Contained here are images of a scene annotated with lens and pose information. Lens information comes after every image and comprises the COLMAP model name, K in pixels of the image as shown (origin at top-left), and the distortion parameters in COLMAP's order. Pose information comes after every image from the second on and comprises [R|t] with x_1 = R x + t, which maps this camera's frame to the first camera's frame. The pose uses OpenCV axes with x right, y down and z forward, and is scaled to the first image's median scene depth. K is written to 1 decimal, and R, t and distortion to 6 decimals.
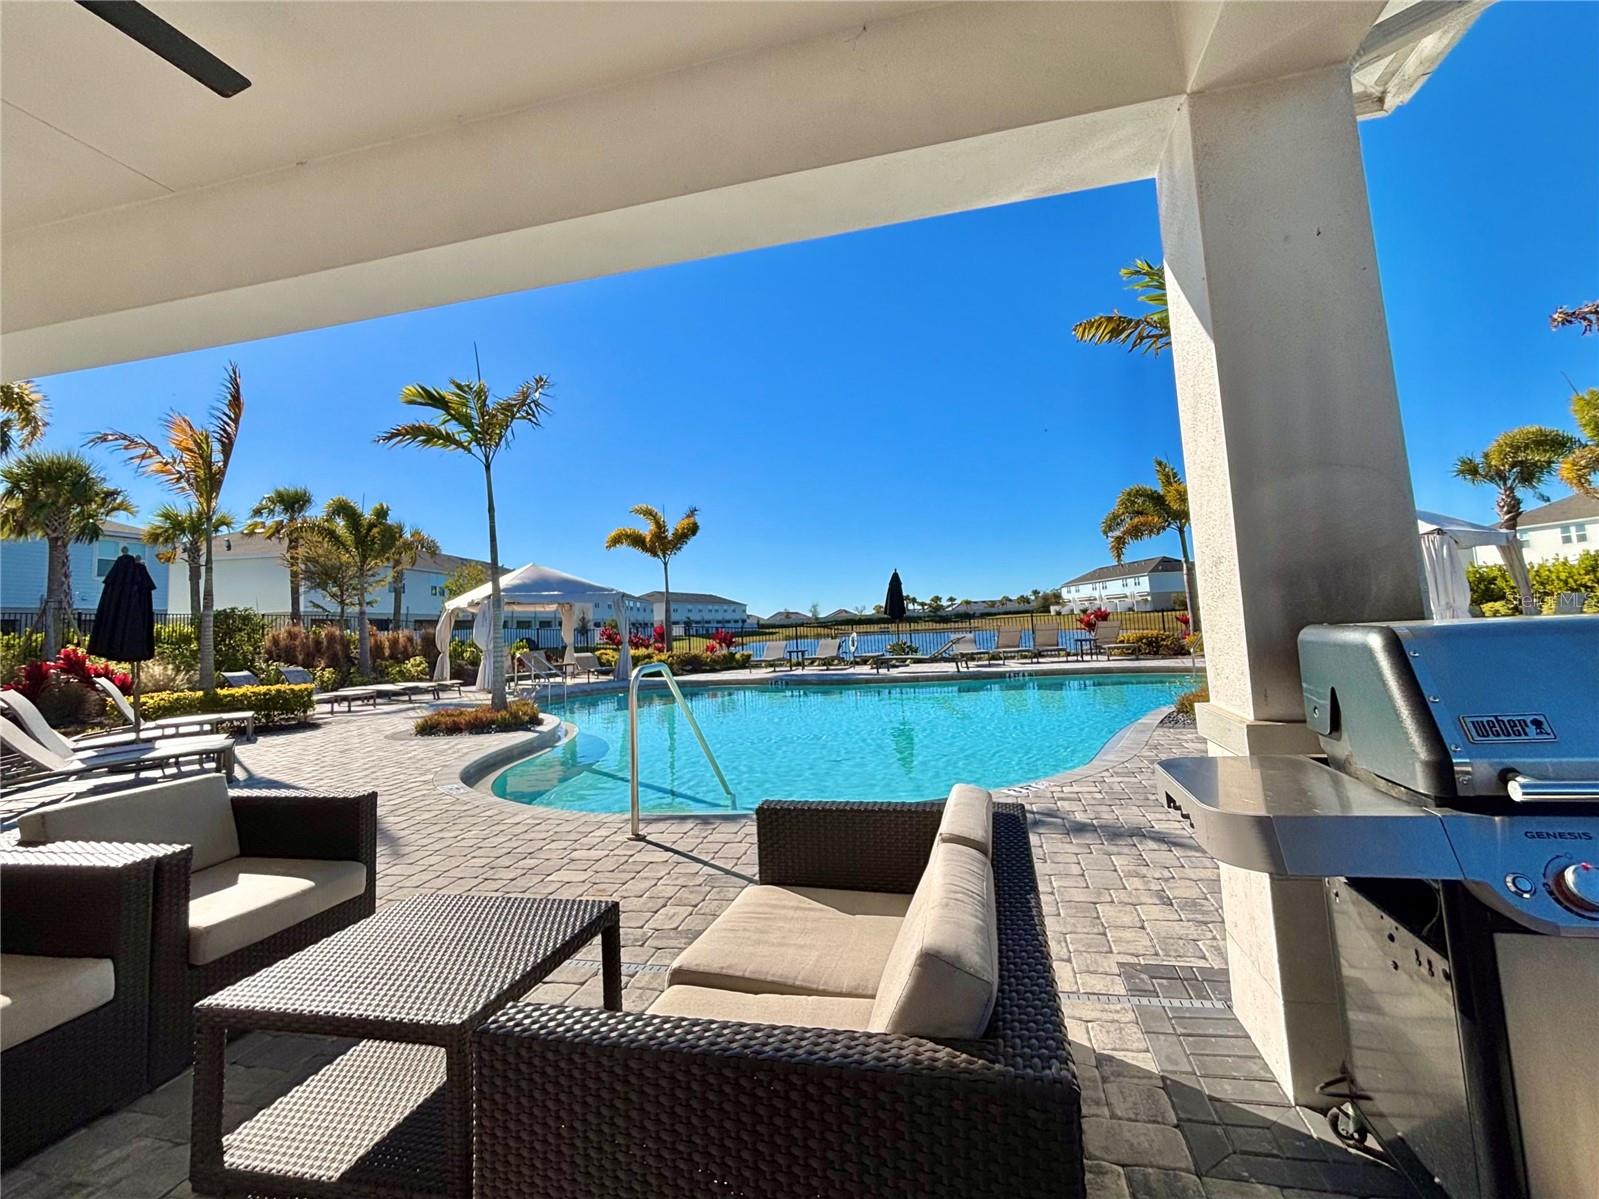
lens RADIAL K [[738.3, 0, 802.9], [0, 738.3, 563.8], [0, 0, 1]] dist [-0.009533, -0.001099]
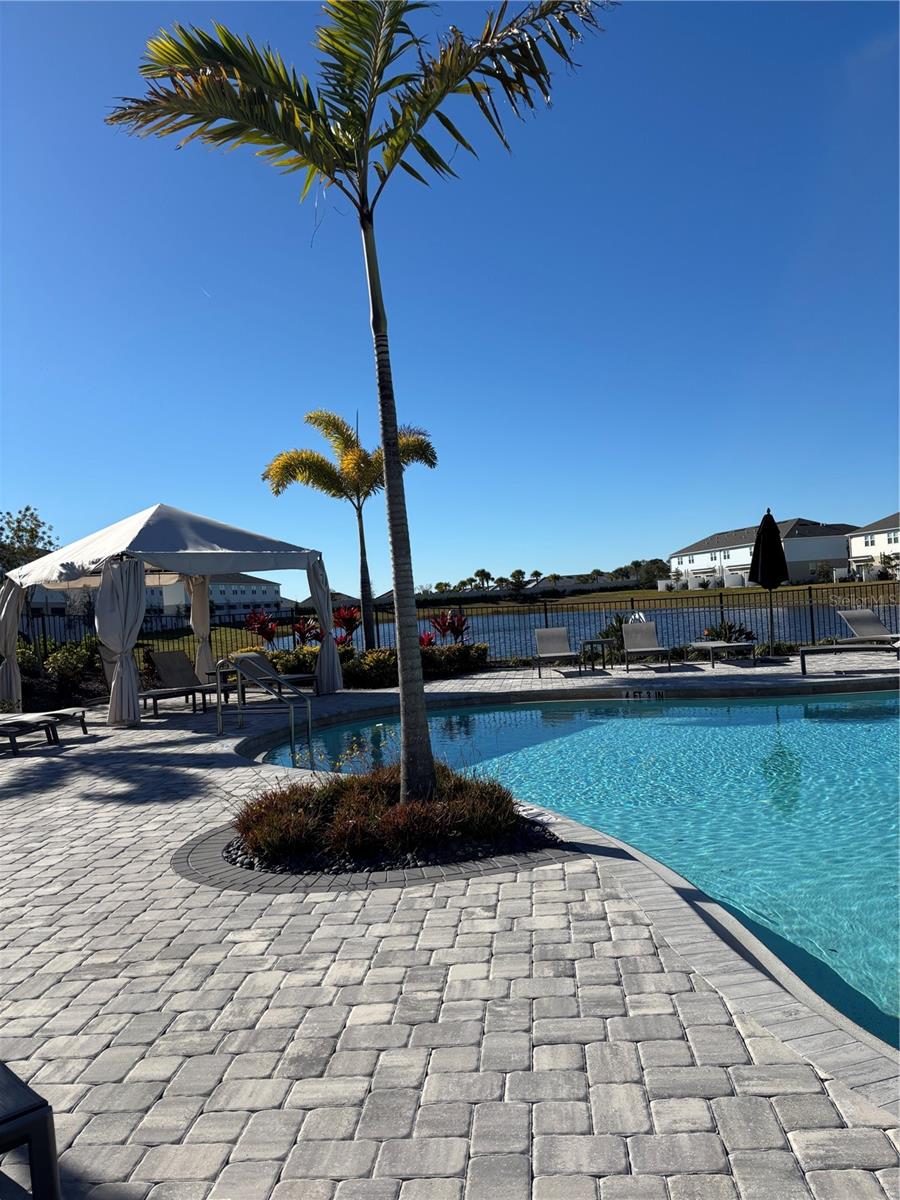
lens RADIAL K [[901.0, 0, 457.5], [0, 901.0, 605.4], [0, 0, 1]] dist [0.042184, -0.021231]
pose [[0.989517, -0.016965, 0.143419, -0.212204], [0.005478, 0.996770, 0.080116, 0.021372], [-0.144315, -0.078491, 0.986414, 0.220744]]
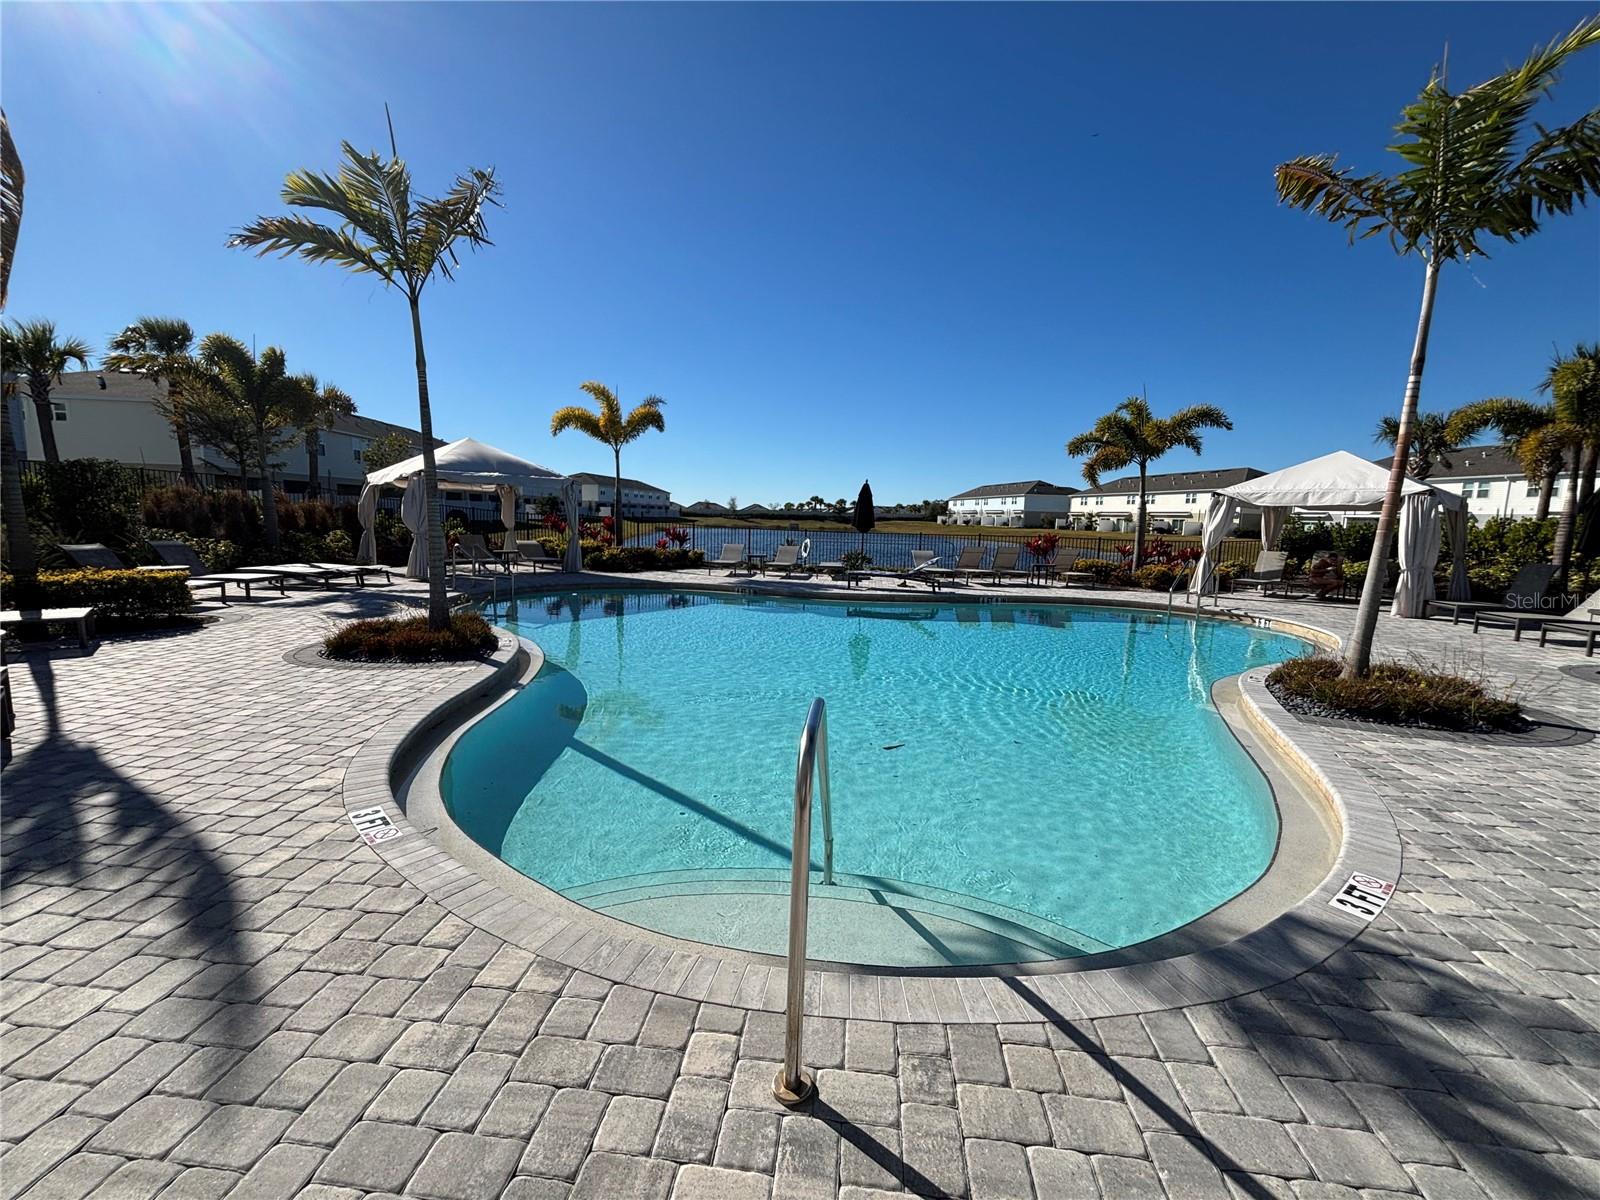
lens RADIAL K [[643.6, 0, 800.4], [0, 643.6, 603.0], [0, 0, 1]] dist [0.000112, 0.000798]
pose [[0.988667, 0.058387, 0.138307, -0.057604], [-0.086646, 0.974266, 0.208084, -0.002859], [-0.122598, -0.217709, 0.968283, 0.130224]]
